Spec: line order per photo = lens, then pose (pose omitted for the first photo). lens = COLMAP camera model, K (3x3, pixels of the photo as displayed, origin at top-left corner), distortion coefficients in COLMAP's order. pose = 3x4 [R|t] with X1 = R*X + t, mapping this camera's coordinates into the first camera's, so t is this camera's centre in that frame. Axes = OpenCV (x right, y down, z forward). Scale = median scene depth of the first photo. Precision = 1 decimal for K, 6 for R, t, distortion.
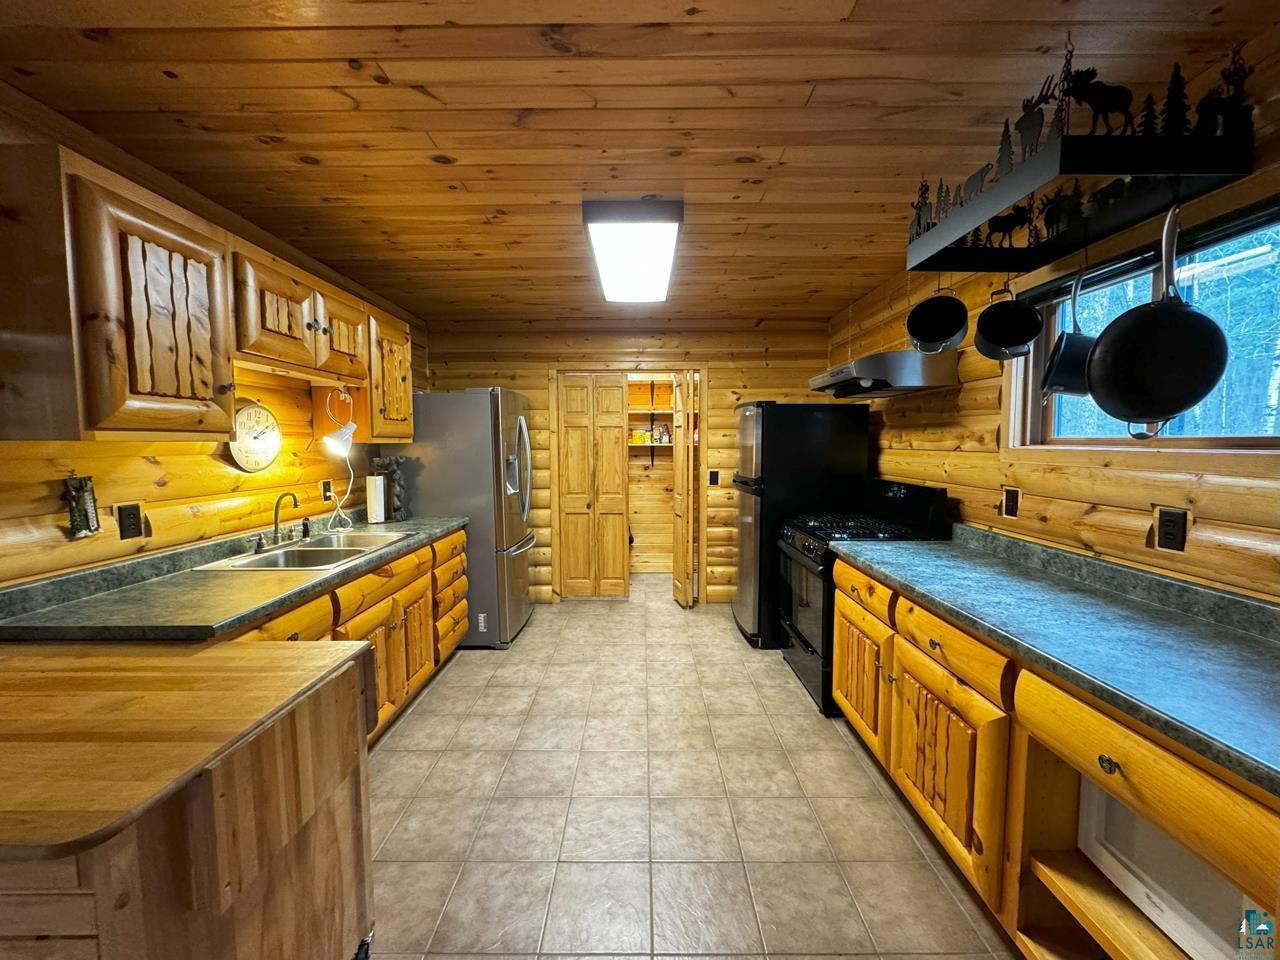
lens RADIAL K [[507.9, 0, 640.3], [0, 507.9, 477.2], [0, 0, 1]] dist [-0.005179, 0.001682]
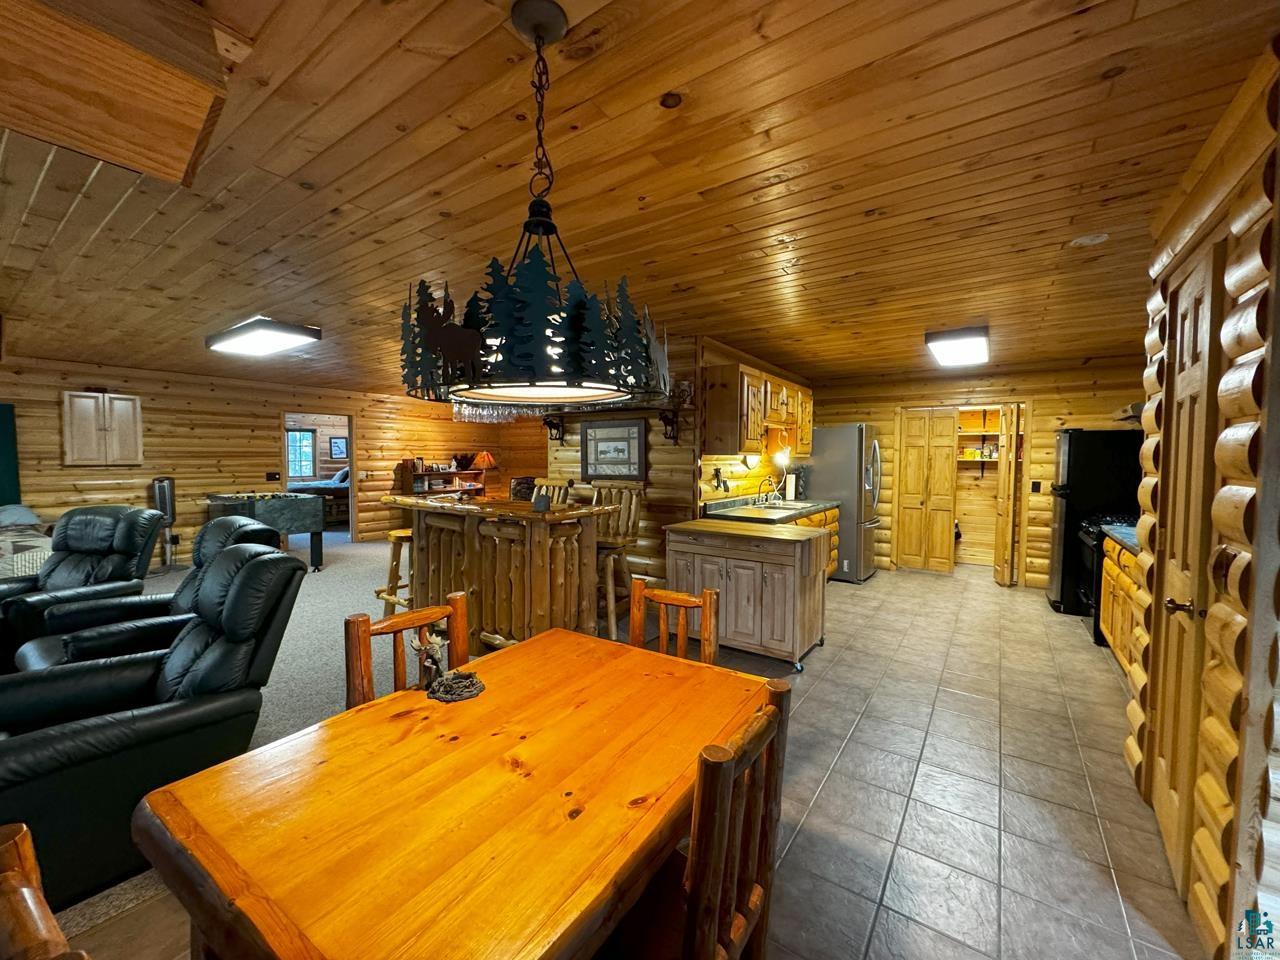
lens RADIAL K [[507.9, 0, 642.9], [0, 507.9, 480.6], [0, 0, 1]] dist [-0.005179, 0.001682]
pose [[0.820417, 0.036397, -0.570606, 0.063322], [-0.048107, 0.998827, -0.005457, 0.040146], [0.569738, 0.031927, 0.821206, -0.594700]]
